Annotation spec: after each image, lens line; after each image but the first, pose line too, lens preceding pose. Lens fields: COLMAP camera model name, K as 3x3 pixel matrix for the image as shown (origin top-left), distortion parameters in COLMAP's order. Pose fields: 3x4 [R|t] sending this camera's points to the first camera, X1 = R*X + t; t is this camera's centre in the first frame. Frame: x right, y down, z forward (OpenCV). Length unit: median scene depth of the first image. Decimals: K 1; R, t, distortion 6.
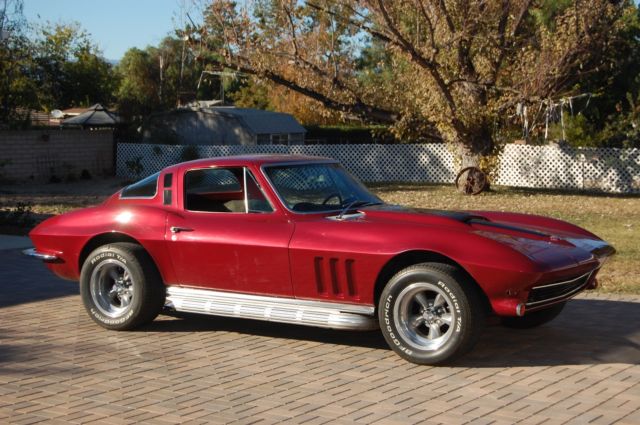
lens RADIAL K [[1155.9, 0, 320.0], [0, 1155.9, 212.5], [0, 0, 1]] dist [0.015373, 0.014203]
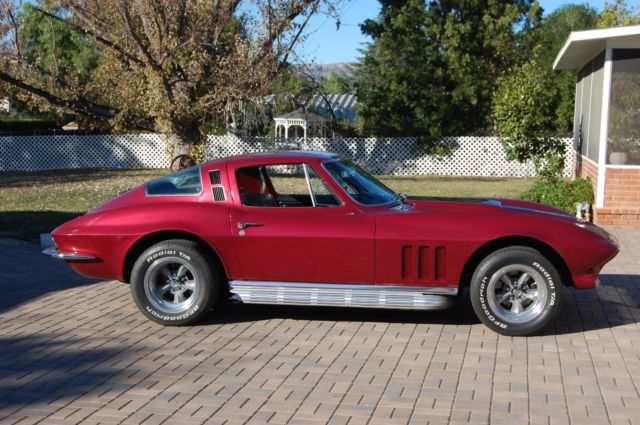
lens RADIAL K [[957.2, 0, 320.0], [0, 957.2, 212.5], [0, 0, 1]] dist [-0.011418, -0.038029]
pose [[0.928003, -0.037417, 0.370690, -0.123742], [0.028469, 0.999157, 0.029584, -0.006626], [-0.371485, -0.016901, 0.928285, 0.056763]]
